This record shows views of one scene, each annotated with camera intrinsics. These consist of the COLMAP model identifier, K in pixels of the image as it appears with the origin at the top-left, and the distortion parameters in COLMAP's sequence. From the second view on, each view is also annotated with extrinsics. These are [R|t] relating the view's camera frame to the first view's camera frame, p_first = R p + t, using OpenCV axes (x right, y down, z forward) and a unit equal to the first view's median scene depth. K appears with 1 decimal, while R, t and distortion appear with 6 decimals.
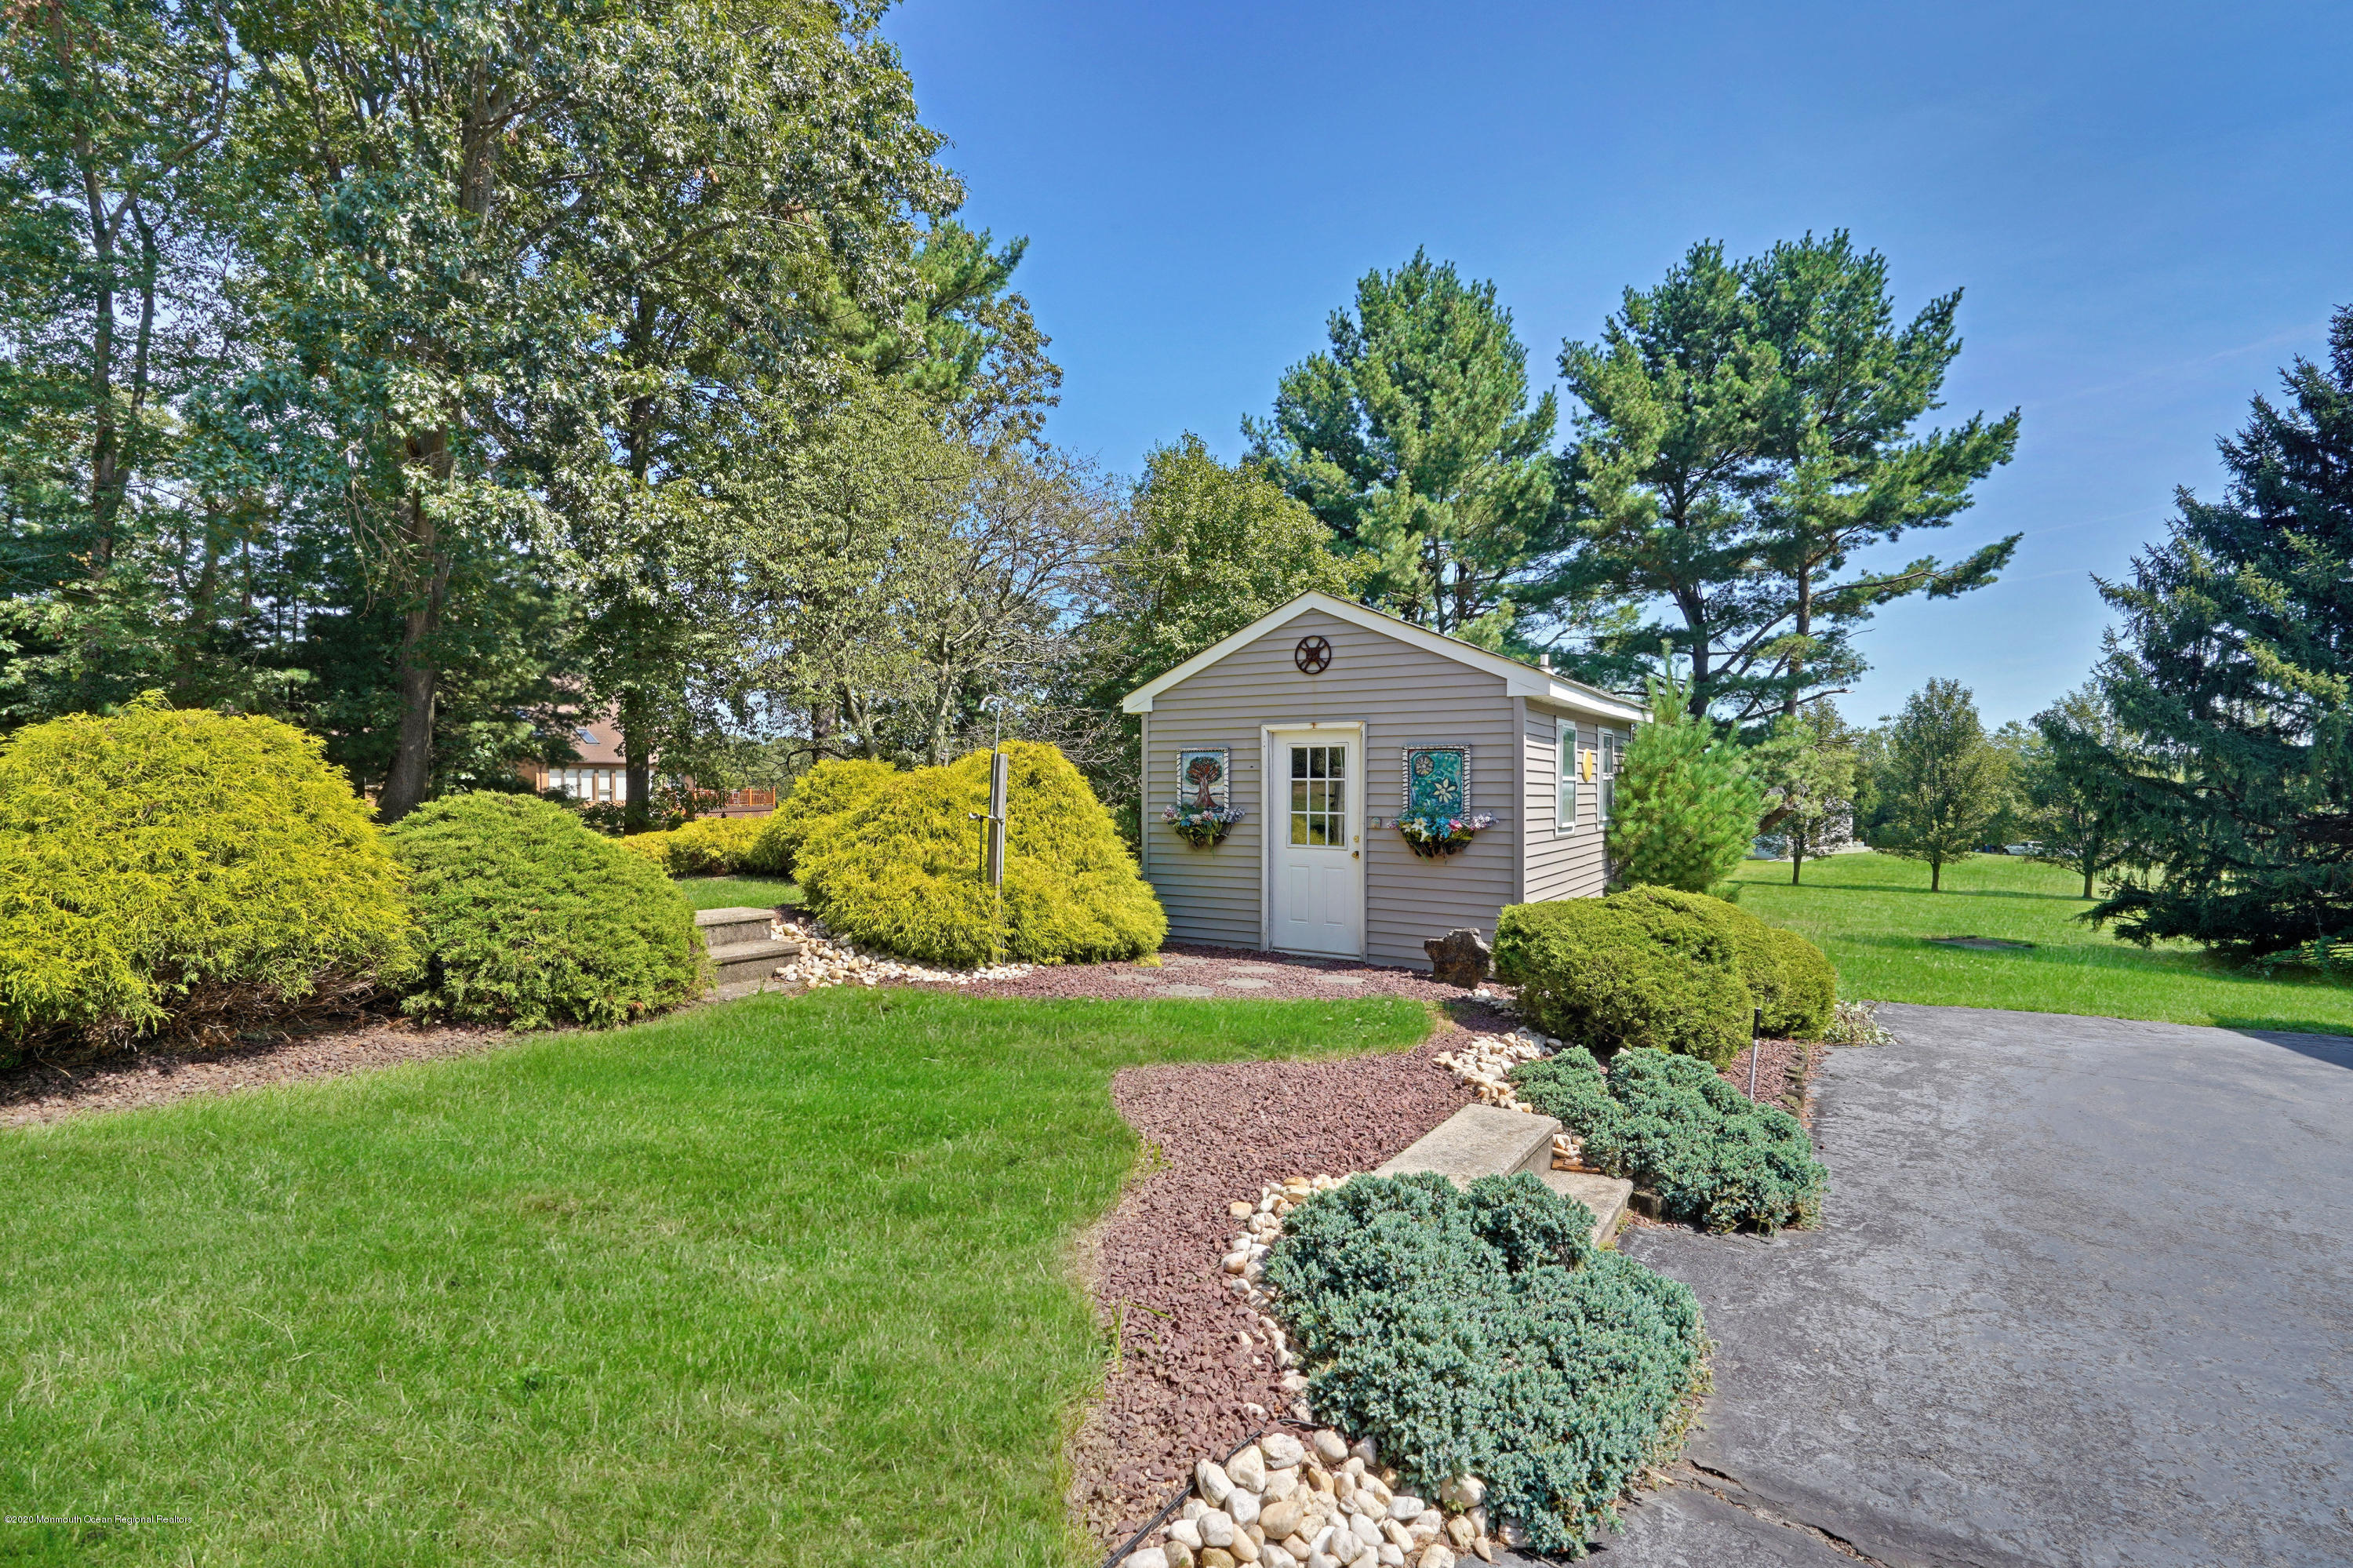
lens RADIAL K [[1072.6, 0, 1170.4], [0, 1072.6, 793.6], [0, 0, 1]] dist [0.000082, -0.000287]
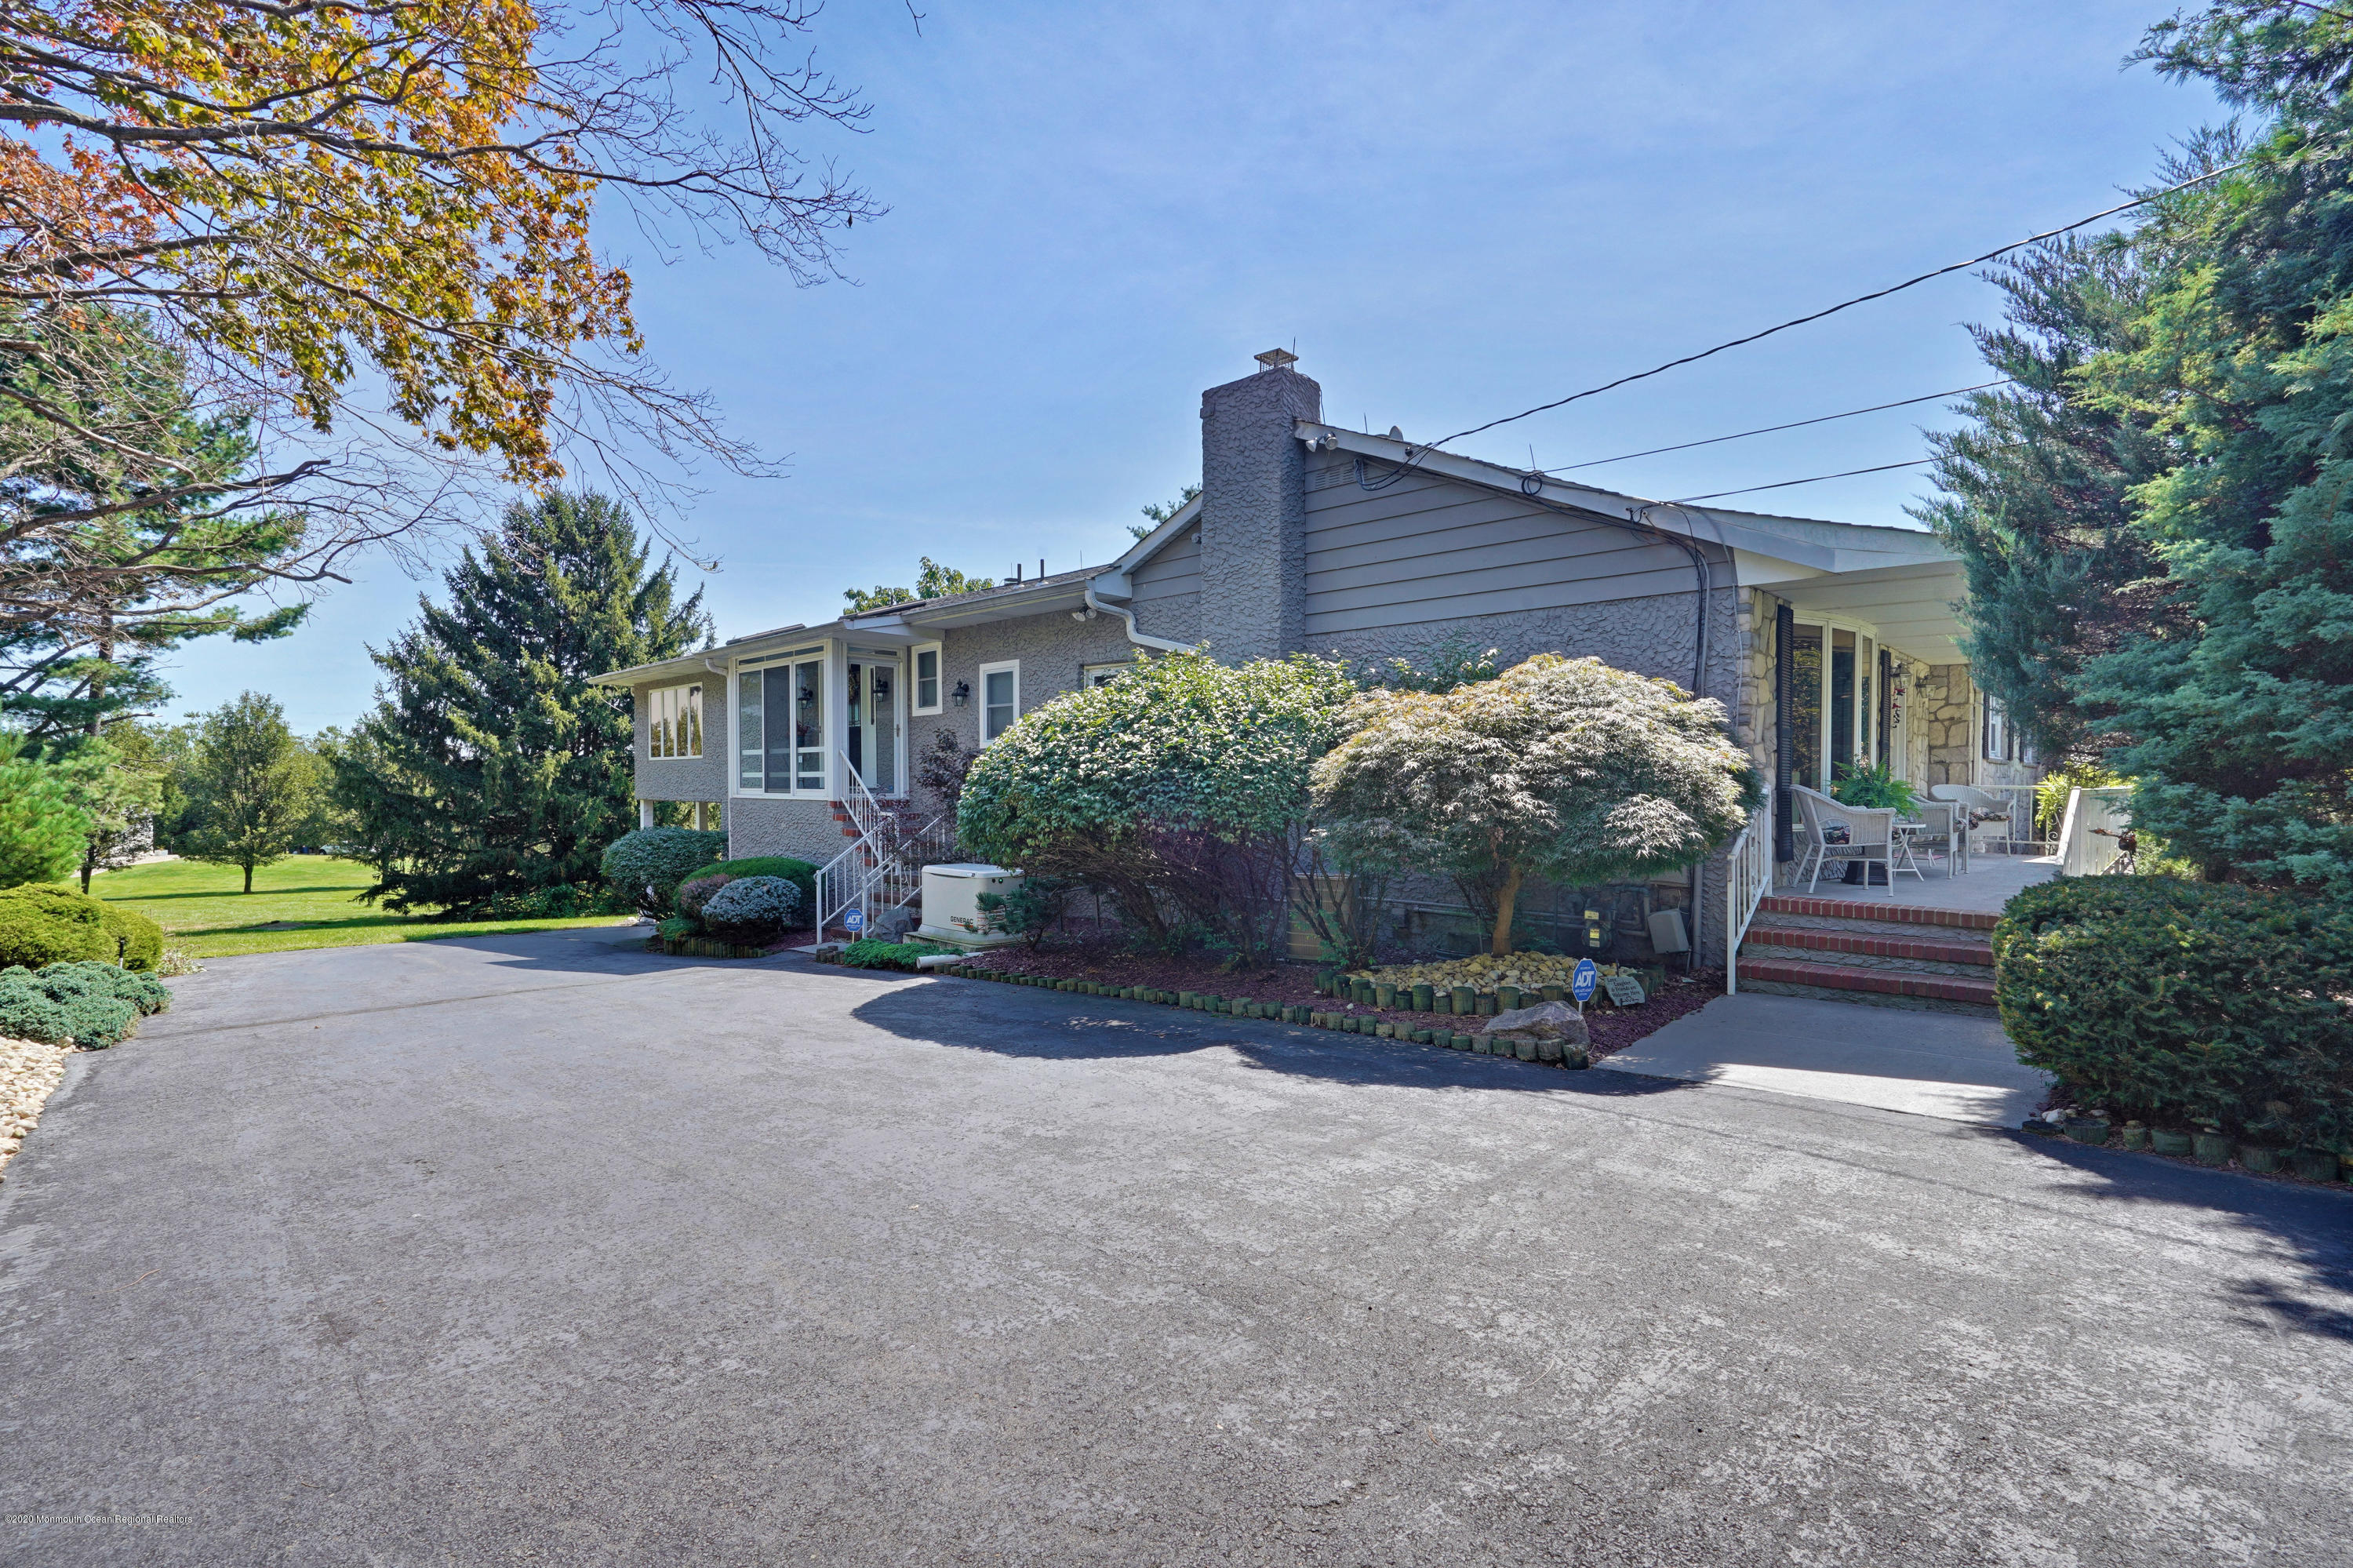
lens RADIAL K [[1072.6, 0, 1179.0], [0, 1072.6, 798.8], [0, 0, 1]] dist [0.000082, -0.000287]
pose [[0.236850, -0.009164, 0.971503, -0.204505], [0.004958, 0.999954, 0.008224, -0.013255], [-0.971534, 0.002869, 0.236885, -0.303806]]
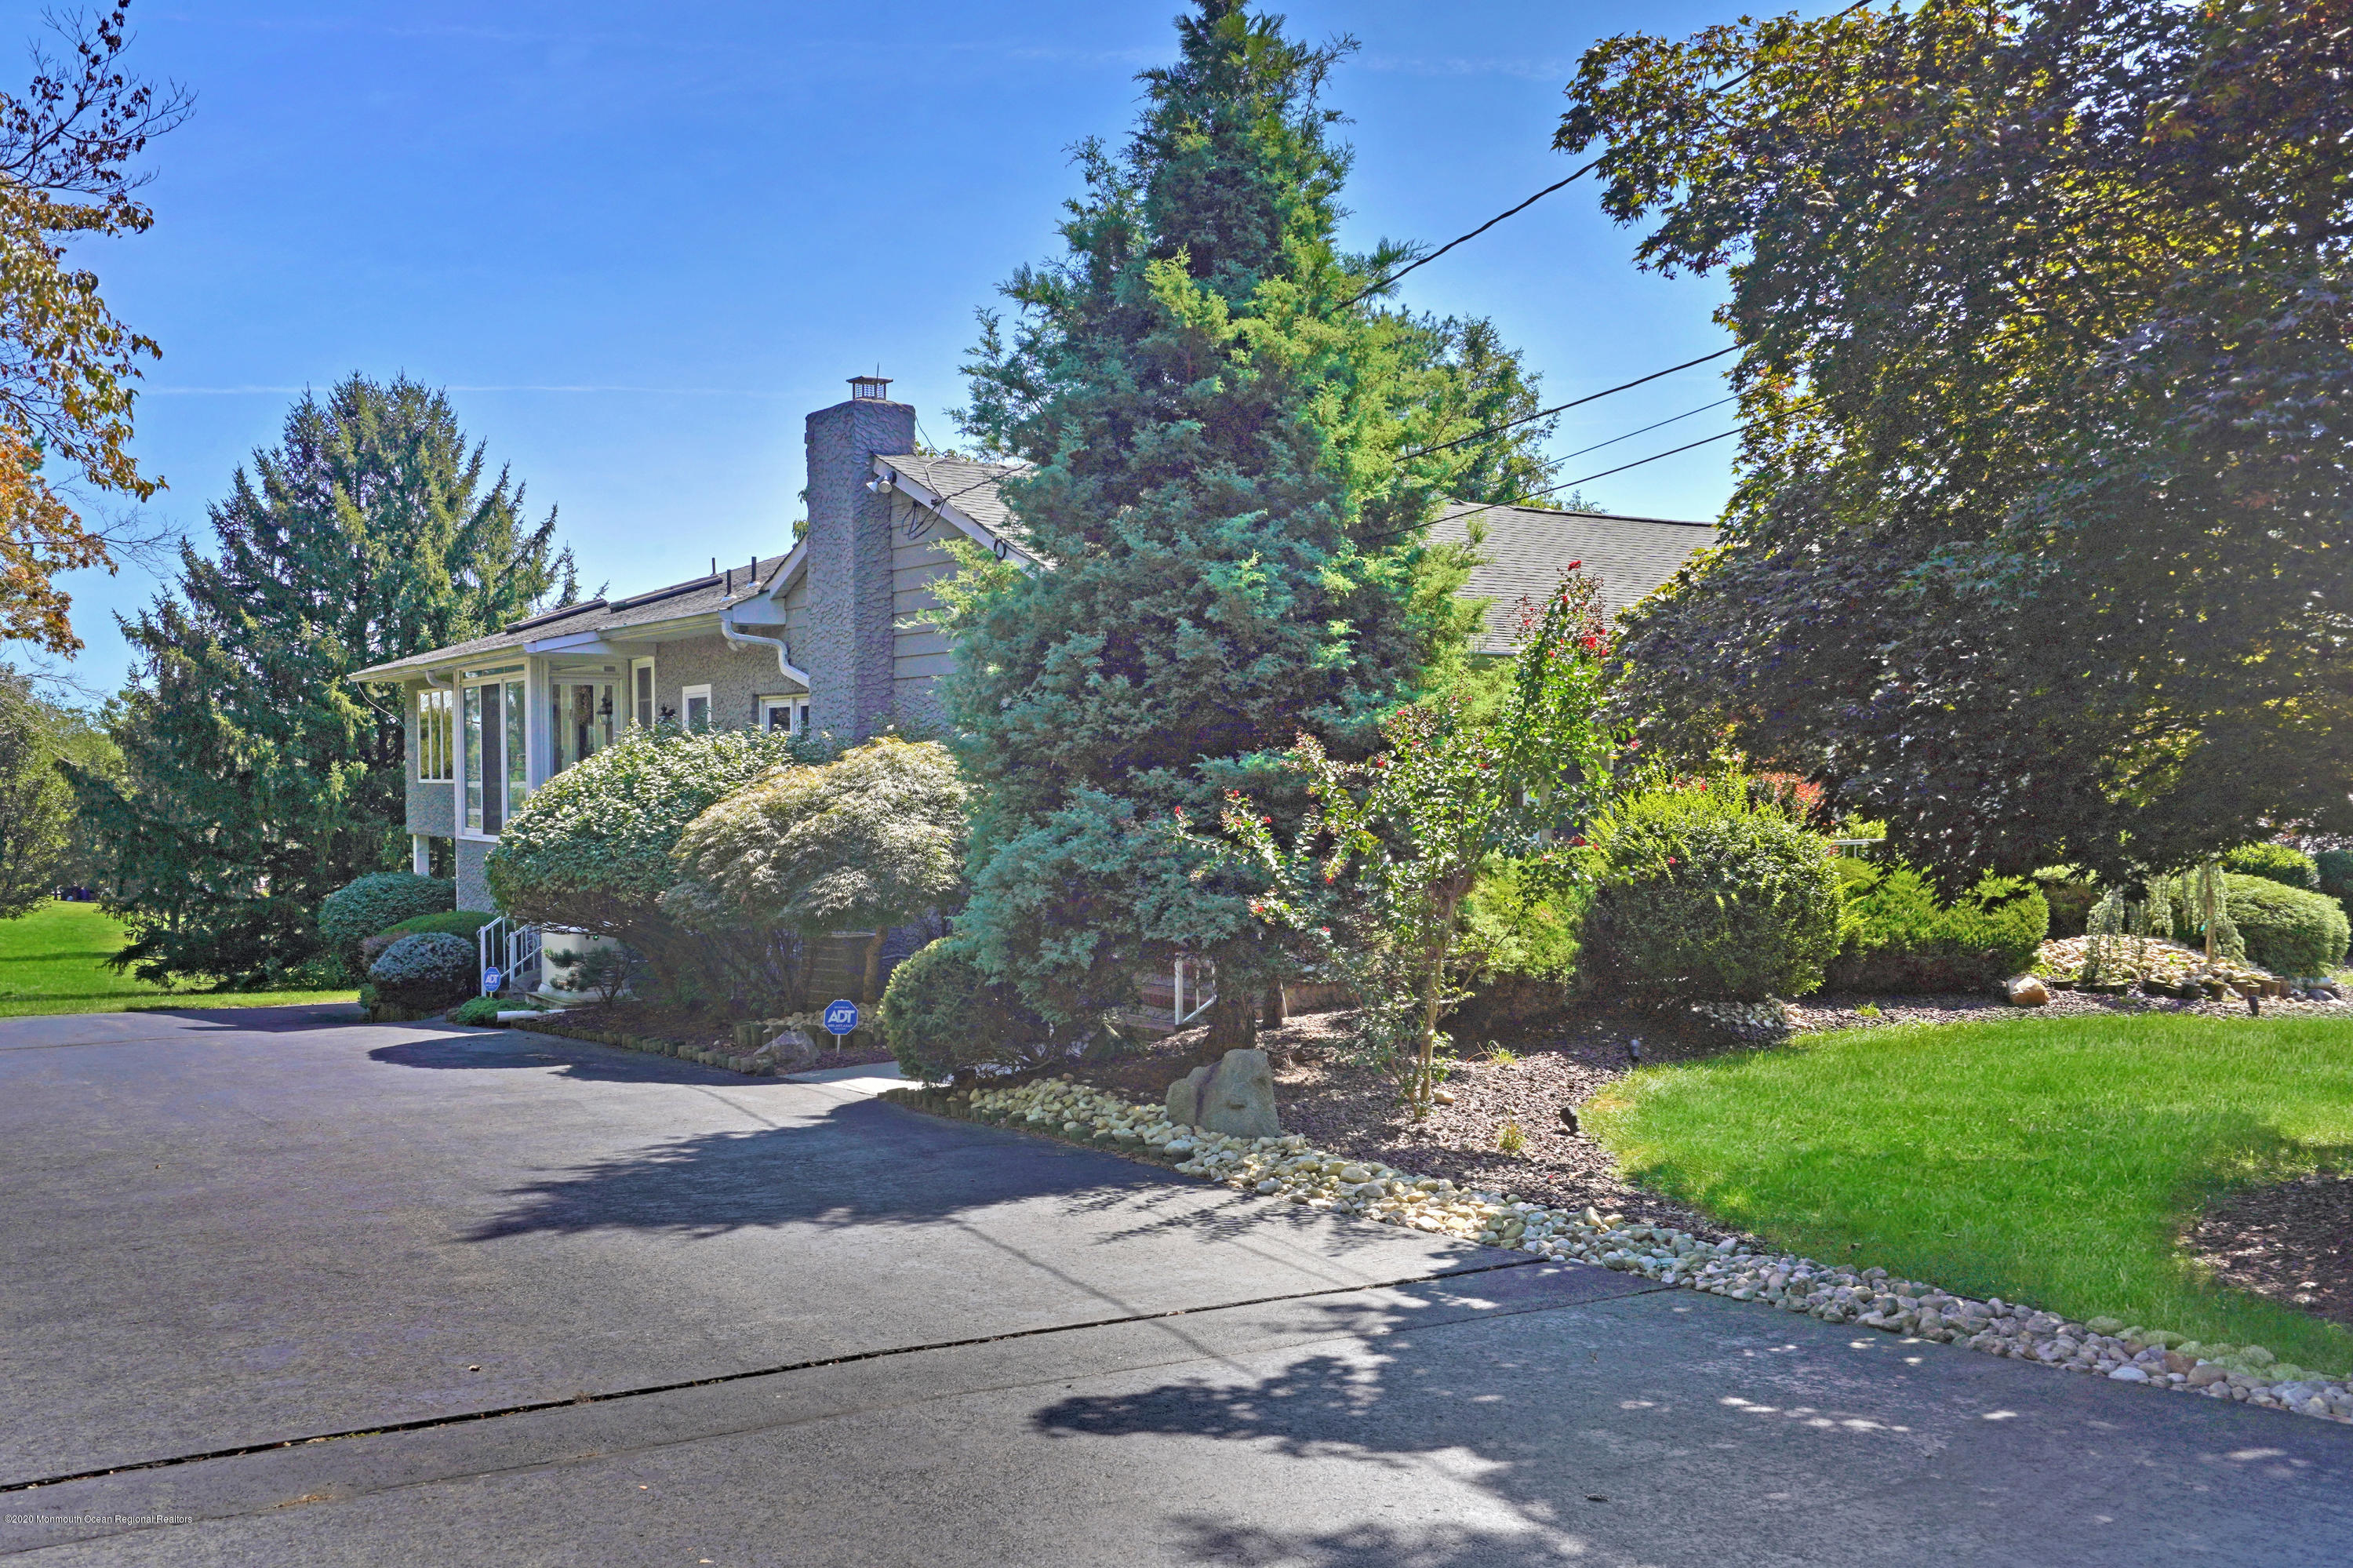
lens RADIAL K [[2262.7, 0, 1172.6], [0, 2262.7, 797.9], [0, 0, 1]] dist [0.077954, 0.000000]
pose [[0.472363, -0.010734, 0.881339, -0.511225], [0.009154, 0.999932, 0.007272, -0.038737], [-0.881357, 0.004633, 0.472429, -0.803462]]
